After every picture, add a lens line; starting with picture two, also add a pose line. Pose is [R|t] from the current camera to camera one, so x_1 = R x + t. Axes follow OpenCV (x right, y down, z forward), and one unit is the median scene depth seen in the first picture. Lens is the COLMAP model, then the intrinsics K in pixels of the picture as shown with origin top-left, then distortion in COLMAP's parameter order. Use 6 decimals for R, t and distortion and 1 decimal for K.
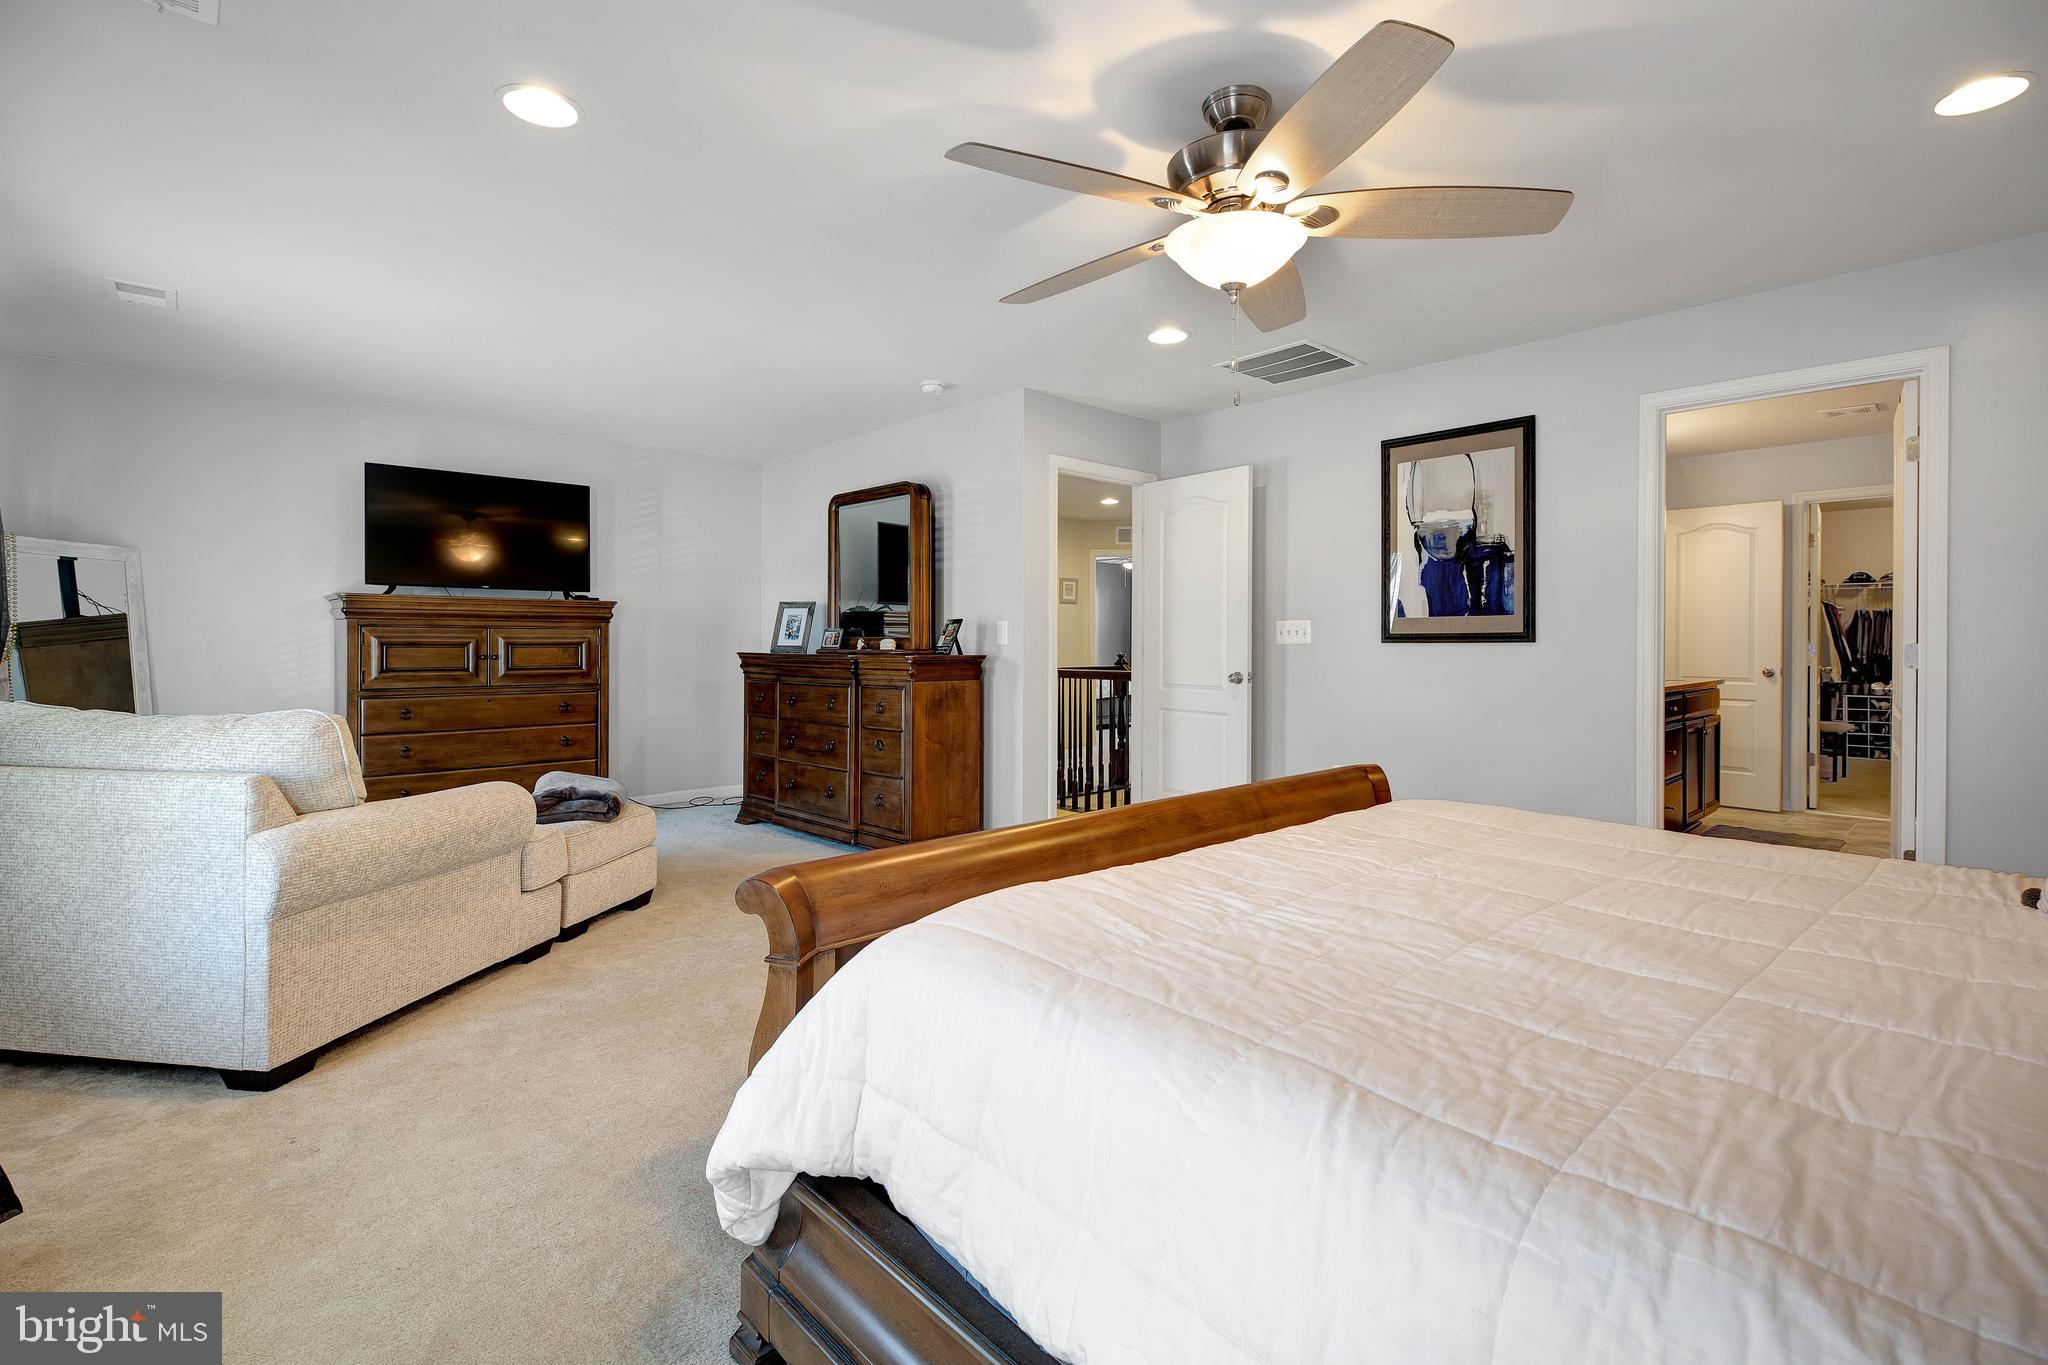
lens RADIAL K [[931.4, 0, 1030.8], [0, 931.4, 651.3], [0, 0, 1]] dist [0.020055, -0.002380]
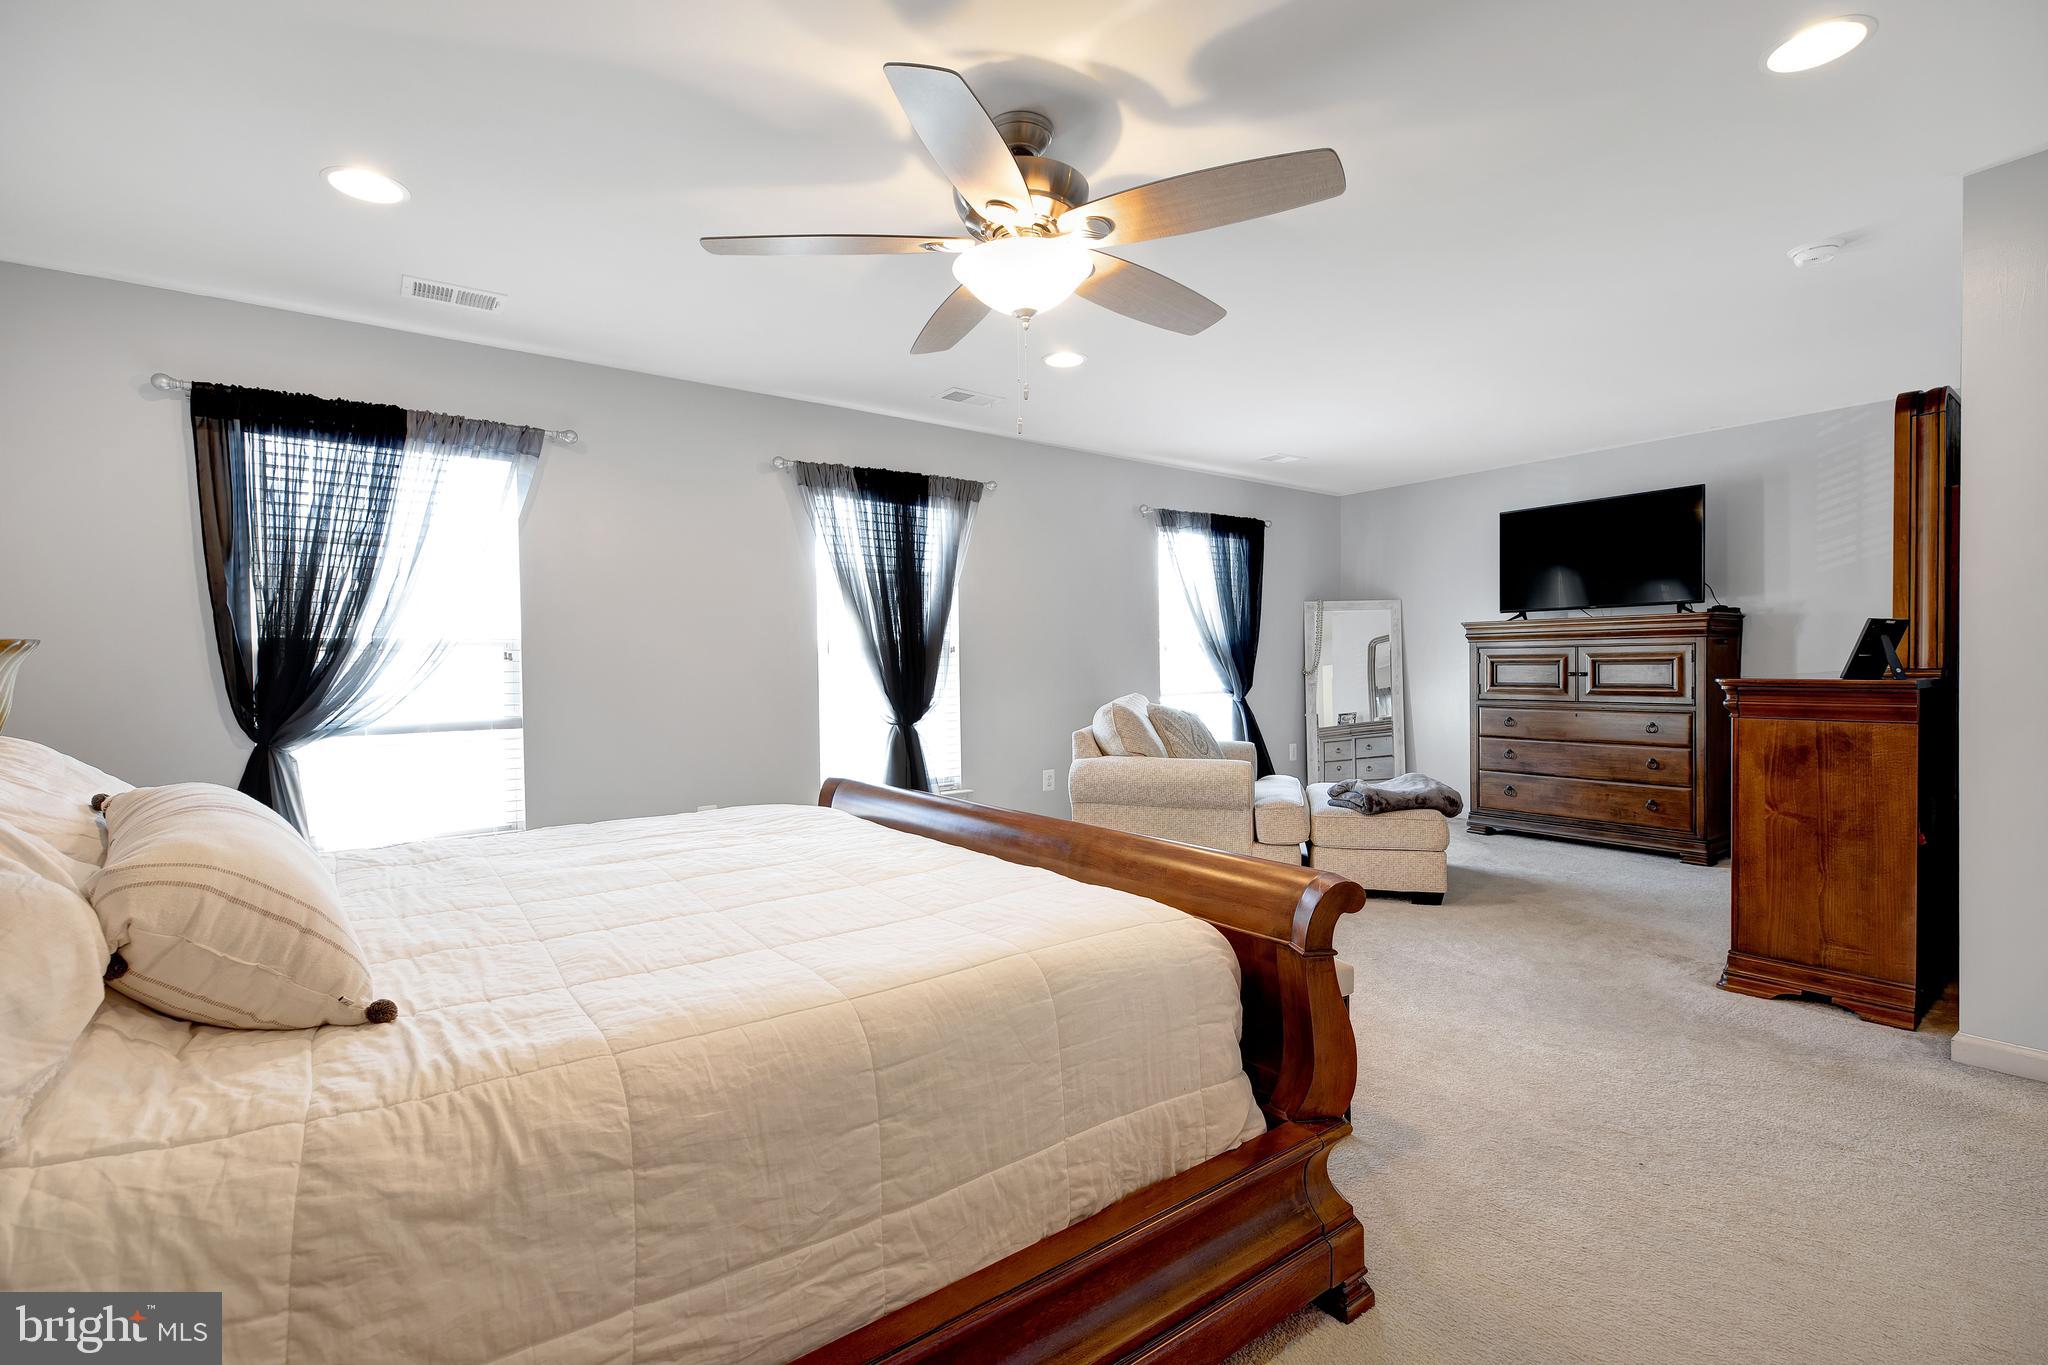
lens RADIAL K [[931.4, 0, 1029.5], [0, 931.4, 683.1], [0, 0, 1]] dist [0.020055, -0.002380]
pose [[-0.114498, 0.020559, -0.993211, 0.700831], [0.002394, 0.999789, 0.020419, -0.008442], [0.993421, -0.000040, -0.114523, 0.645625]]
